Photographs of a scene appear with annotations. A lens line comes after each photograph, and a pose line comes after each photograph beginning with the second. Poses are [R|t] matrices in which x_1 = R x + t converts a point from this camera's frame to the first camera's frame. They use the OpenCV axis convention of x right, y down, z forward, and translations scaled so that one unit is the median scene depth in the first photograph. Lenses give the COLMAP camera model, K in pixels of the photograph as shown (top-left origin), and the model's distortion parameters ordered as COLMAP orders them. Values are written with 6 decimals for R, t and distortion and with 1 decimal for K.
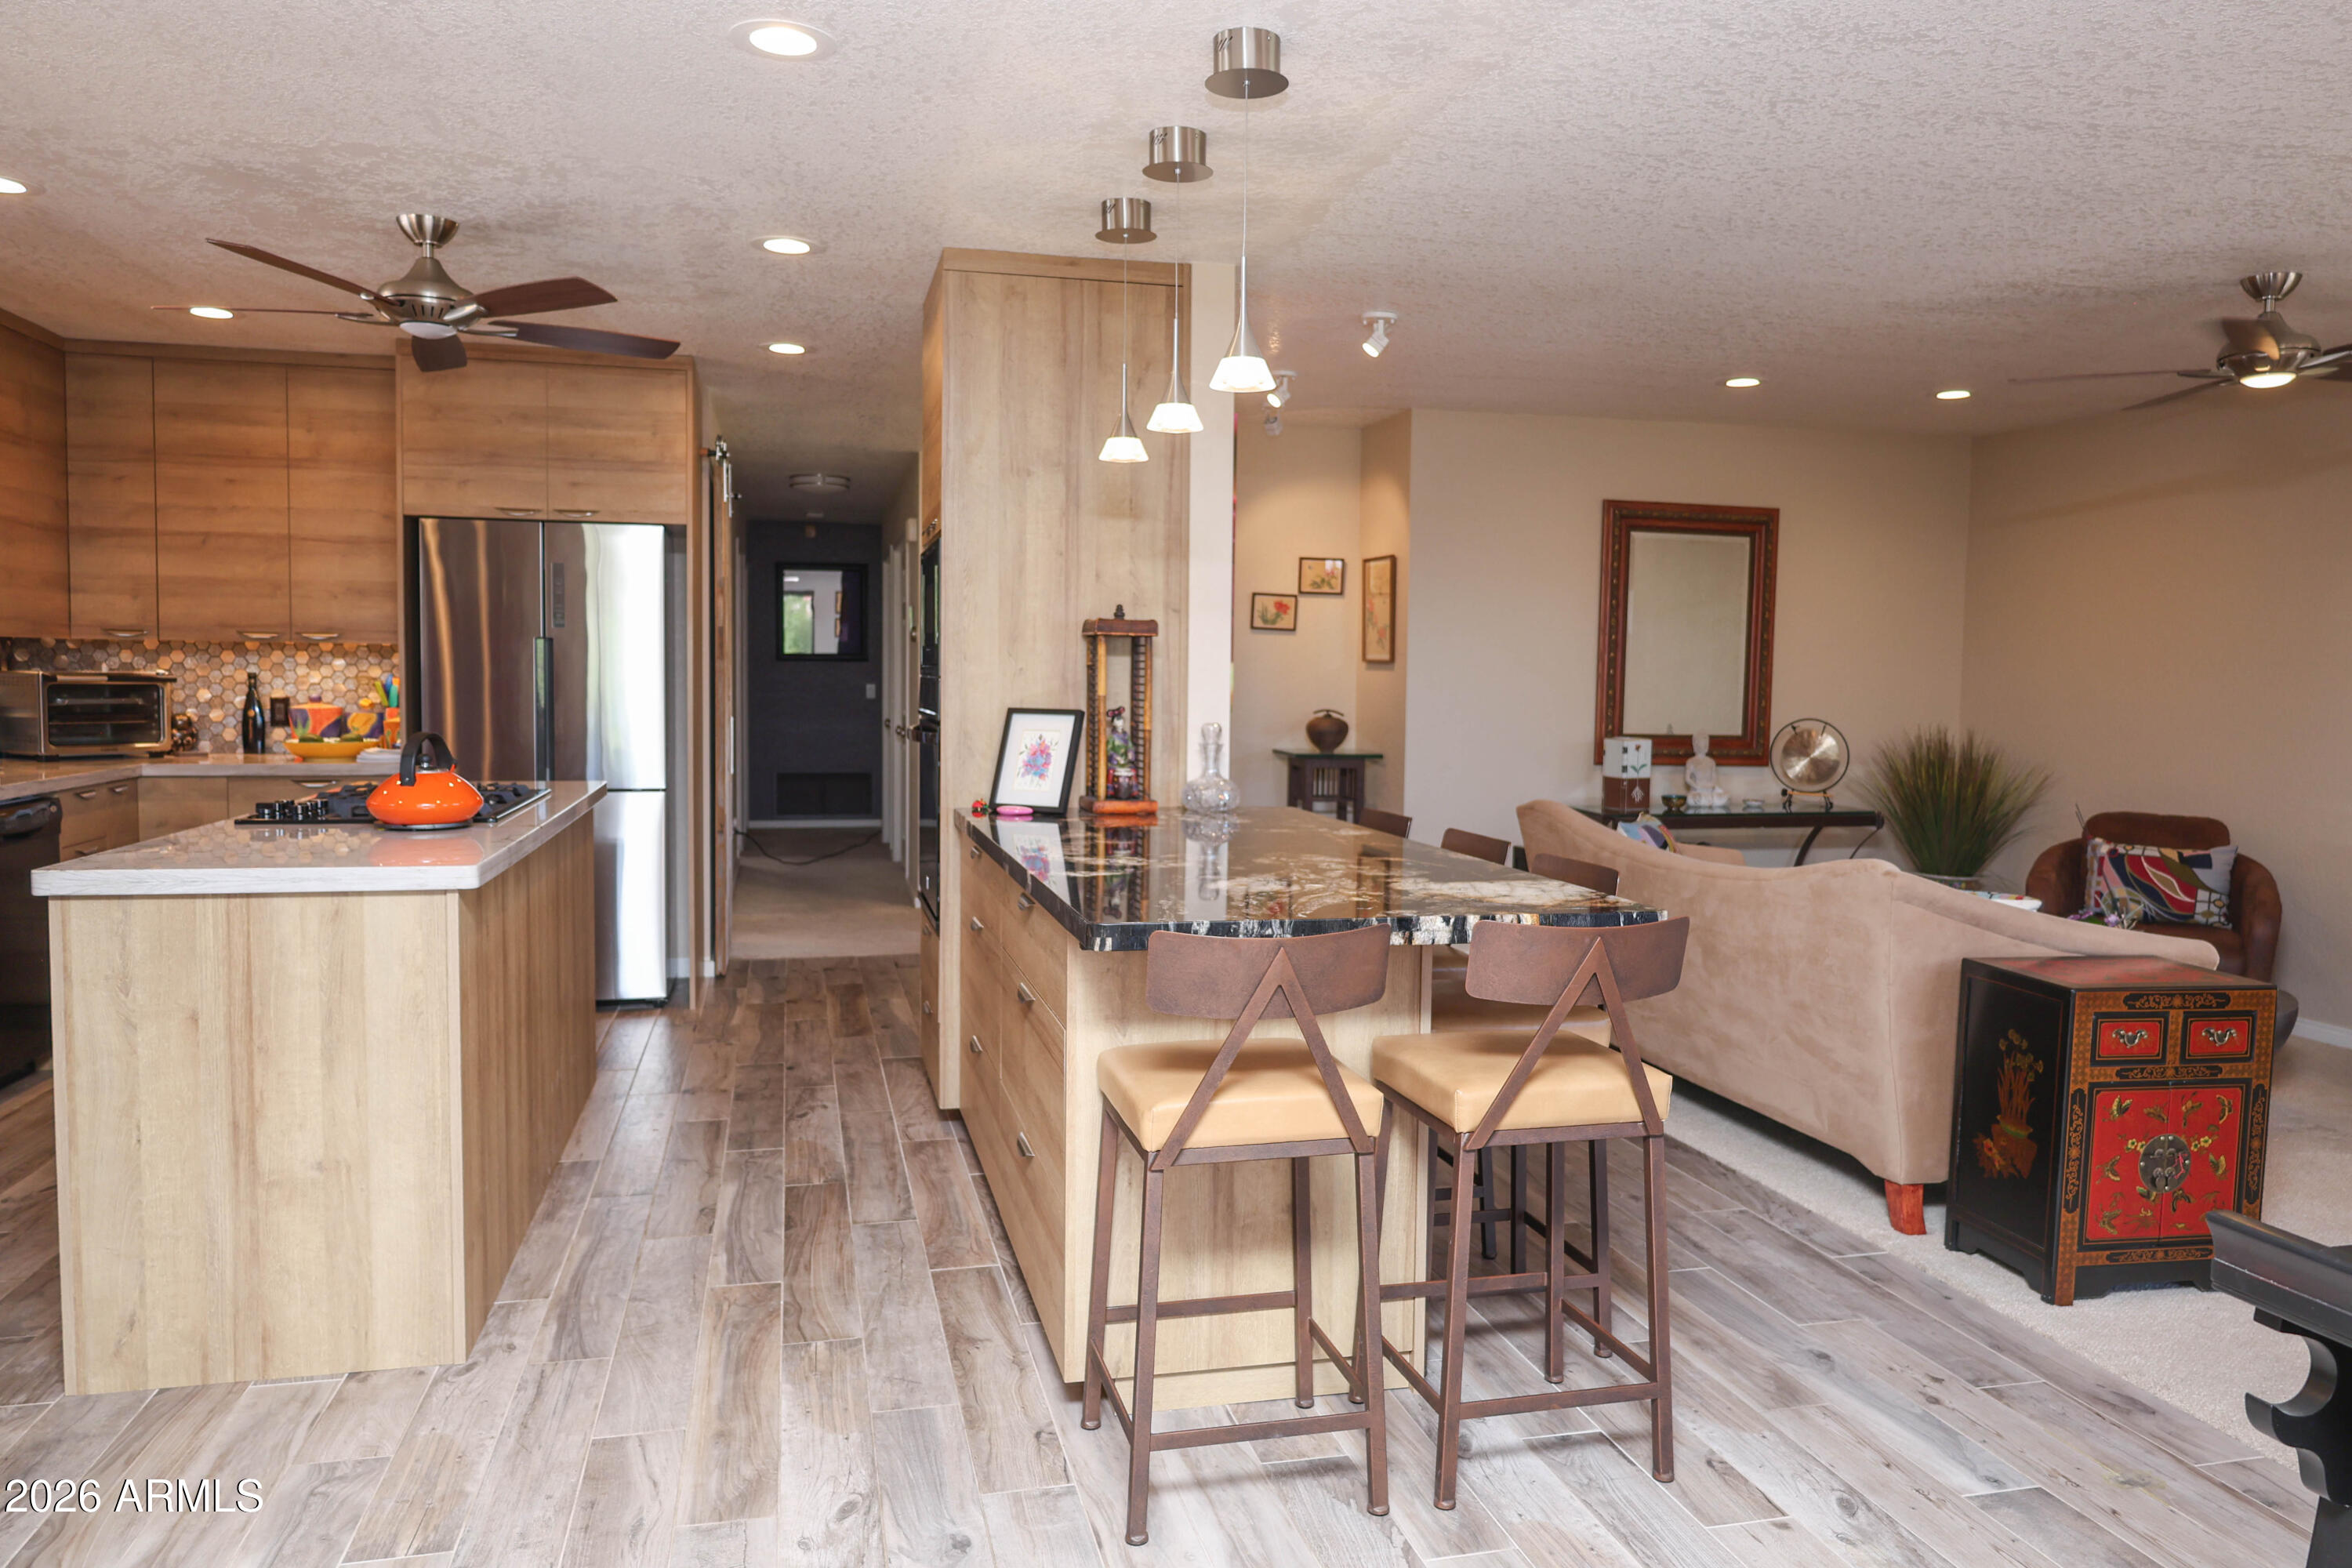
lens RADIAL K [[1683.7, 0, 1219.2], [0, 1683.7, 774.9], [0, 0, 1]] dist [-0.006215, -0.000187]
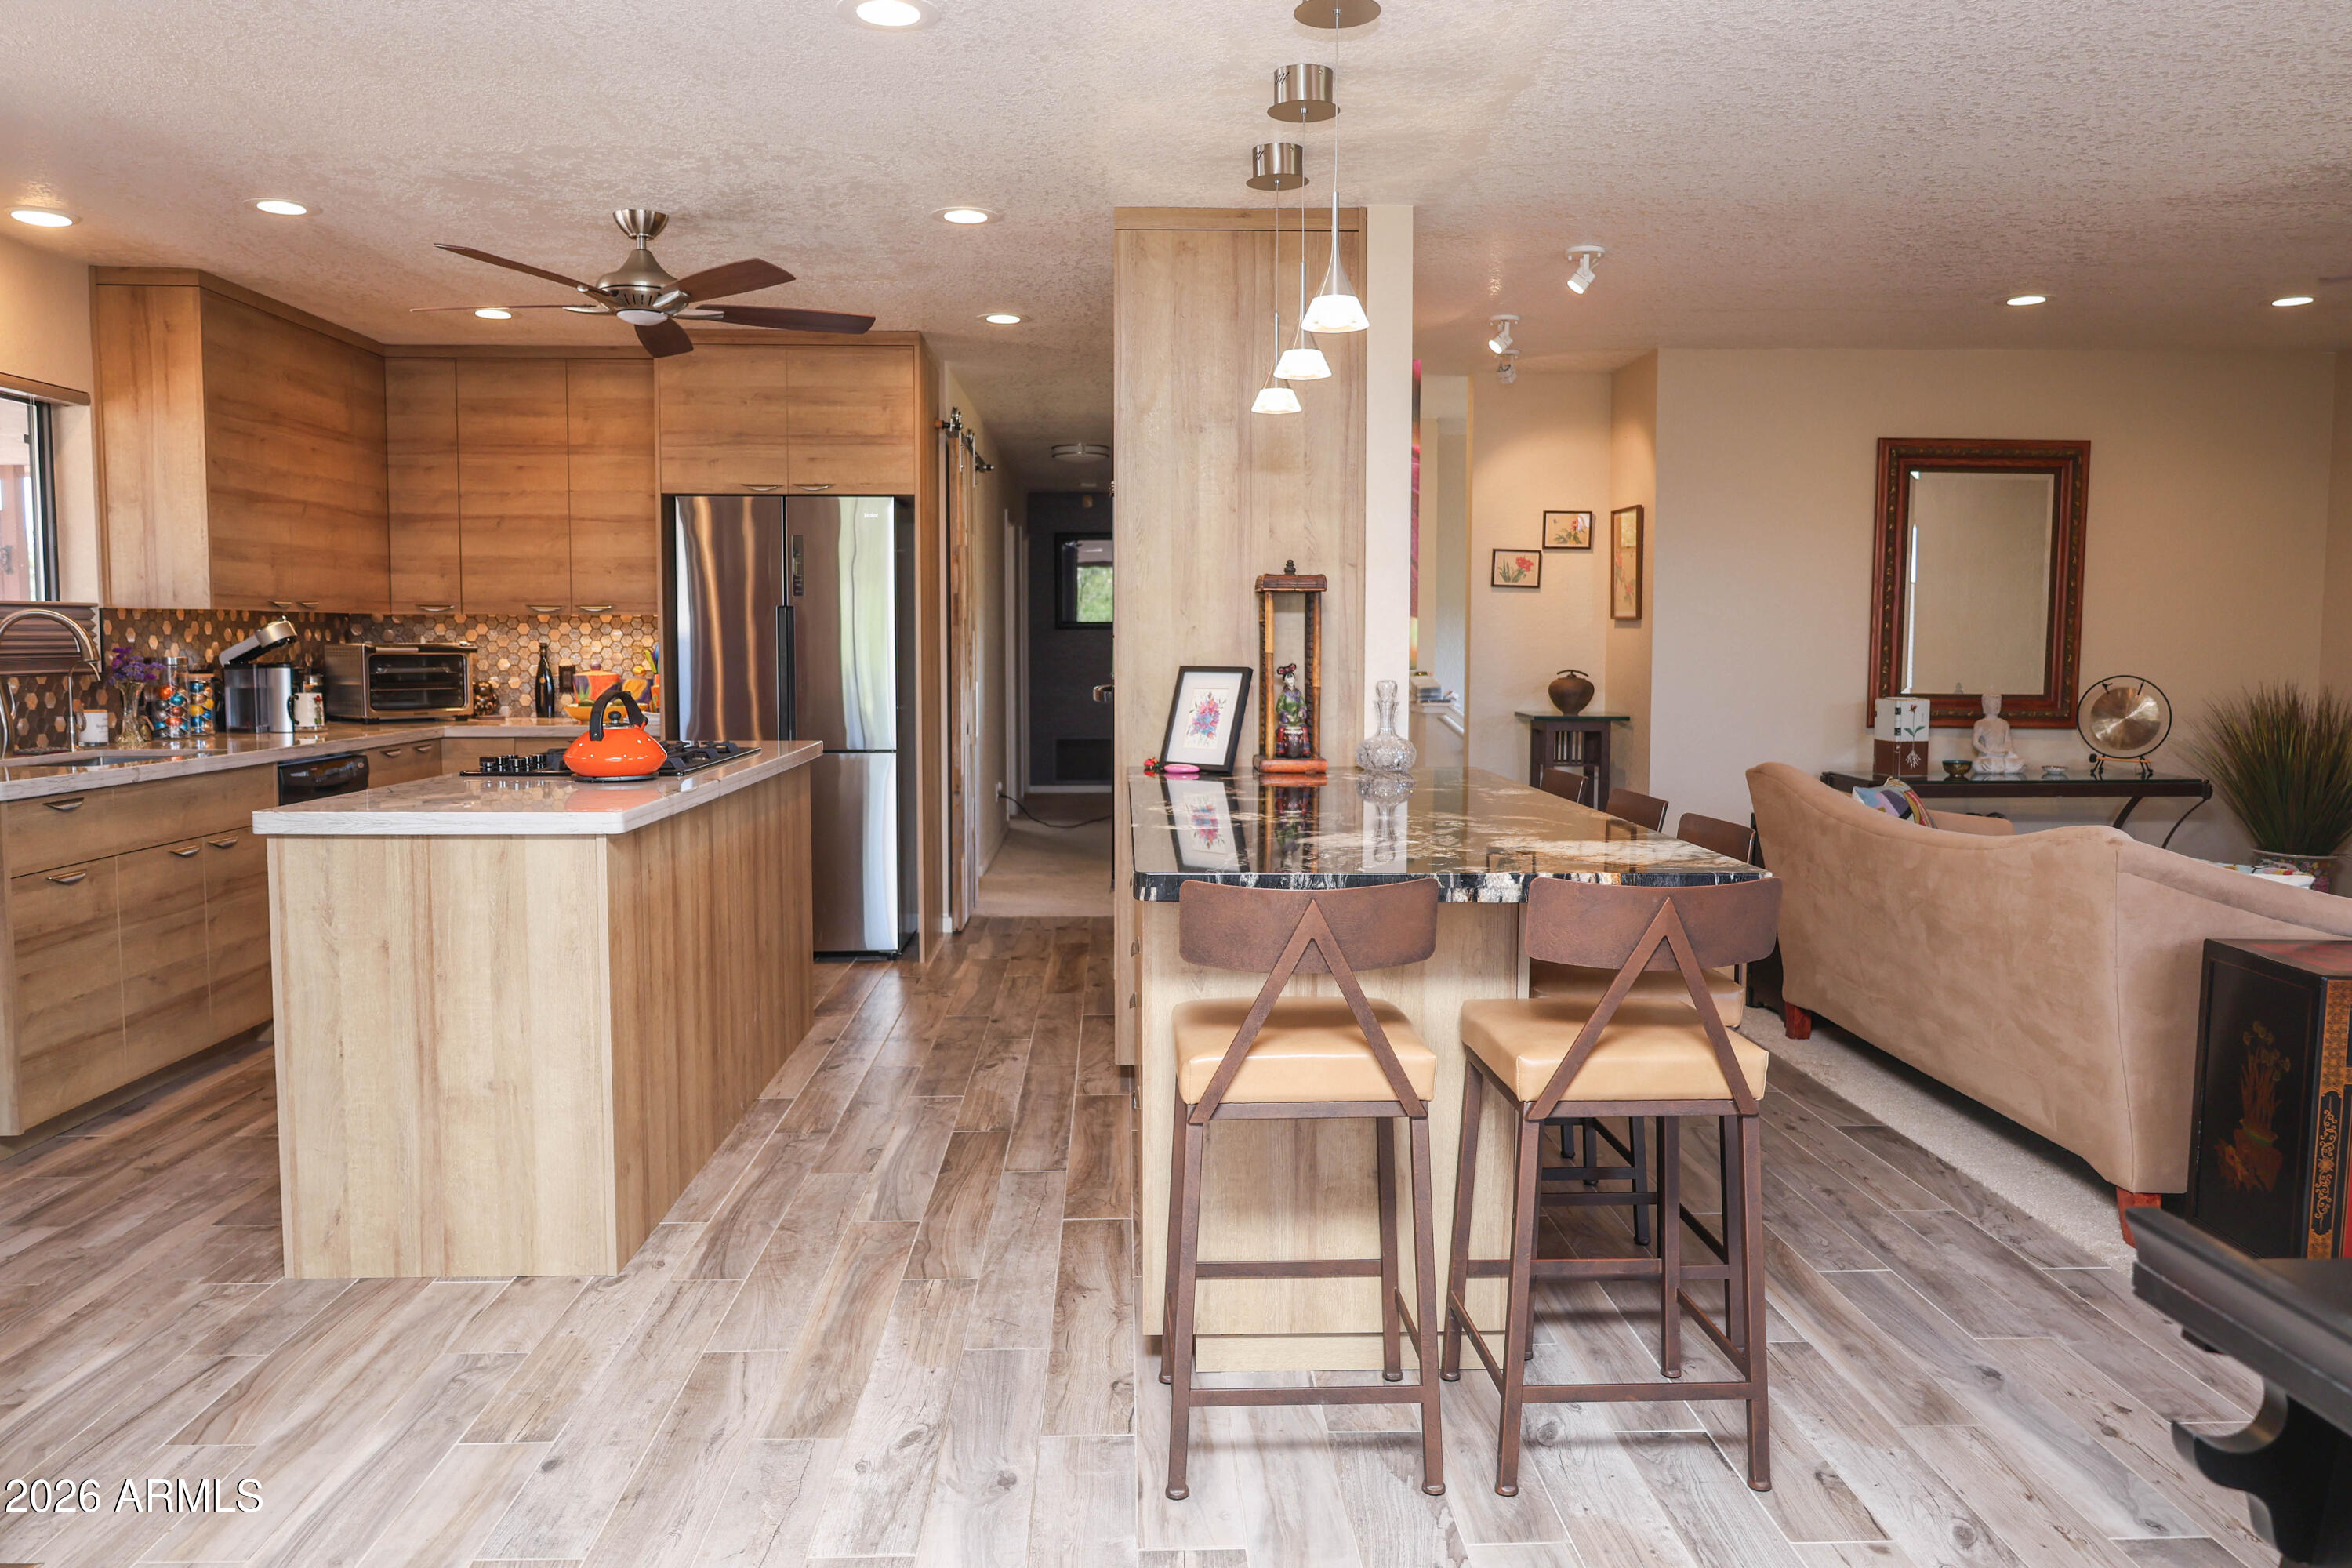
lens RADIAL K [[1705.3, 0, 1166.1], [0, 1705.3, 763.4], [0, 0, 1]] dist [-0.006586, -0.000644]
pose [[0.975185, 0.003615, -0.221362, 0.090286], [-0.001311, 0.999943, 0.010555, 0.007073], [0.221388, -0.010003, 0.975134, 0.012232]]
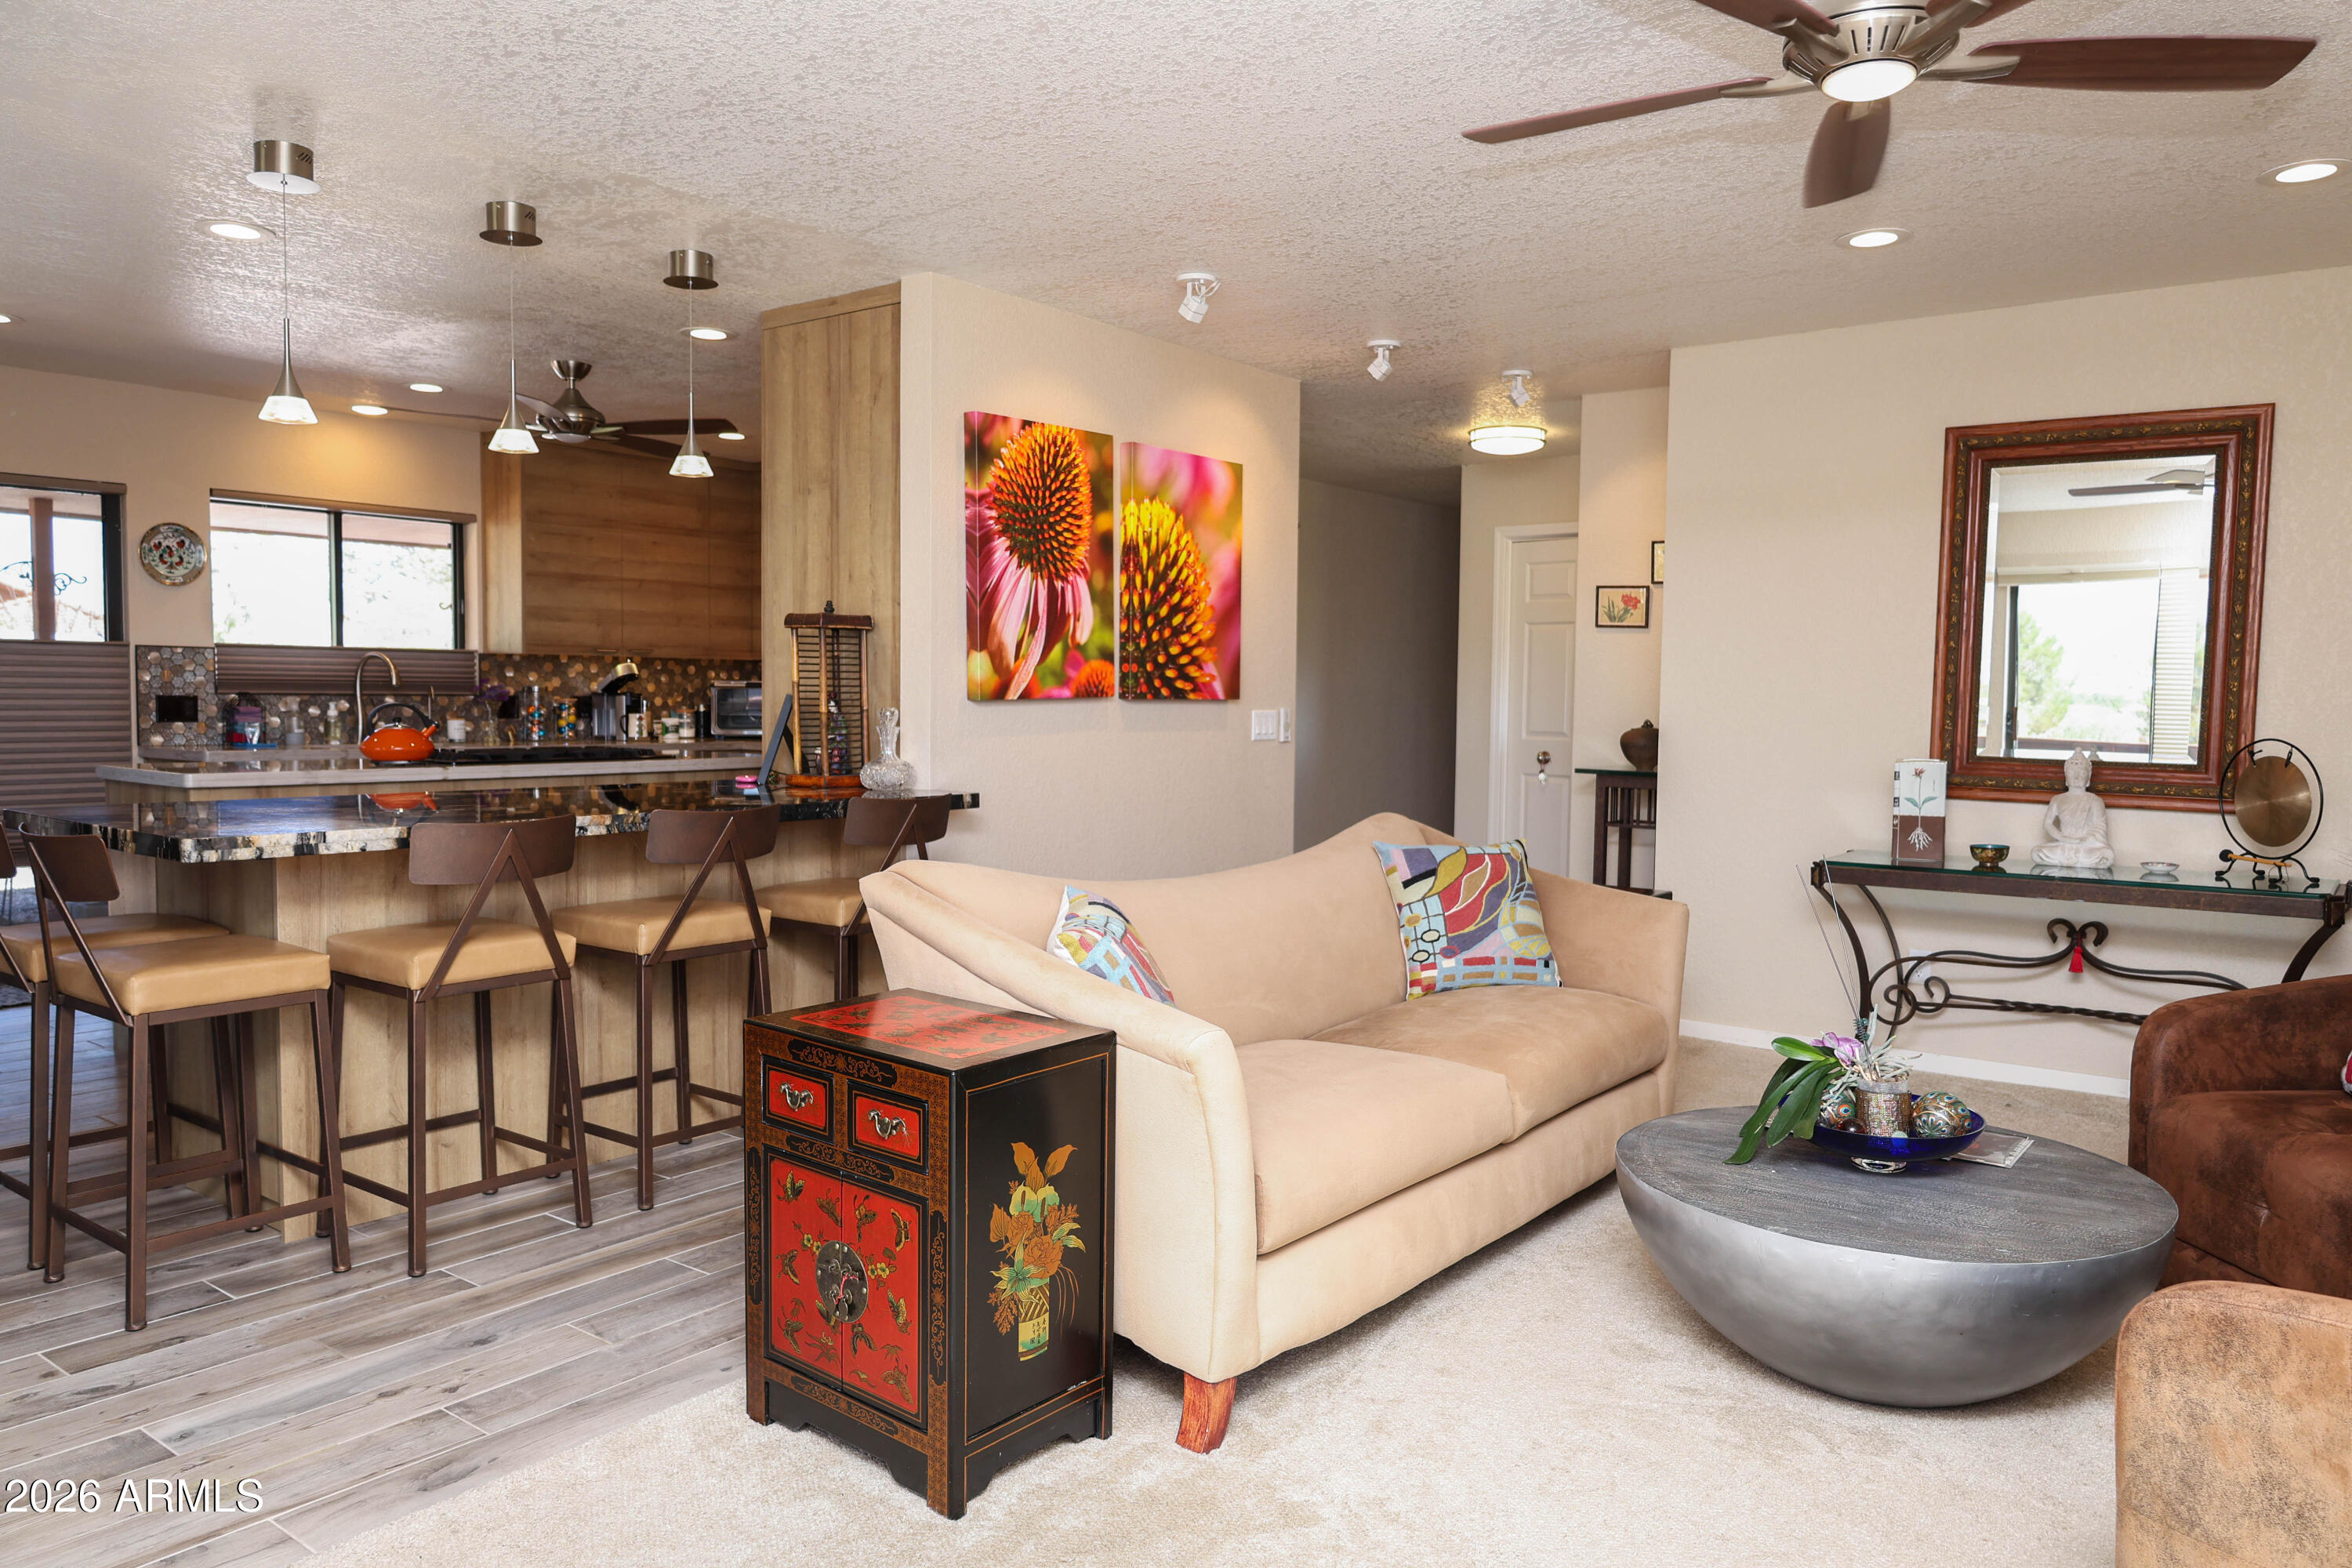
lens RADIAL K [[1628.2, 0, 1165.9], [0, 1628.2, 790.4], [0, 0, 1]] dist [-0.008550, 0.002418]
pose [[0.613206, 0.041757, -0.788818, 0.928683], [-0.052948, 0.998529, 0.011698, 0.000030], [0.788146, 0.034593, 0.614515, 0.513224]]
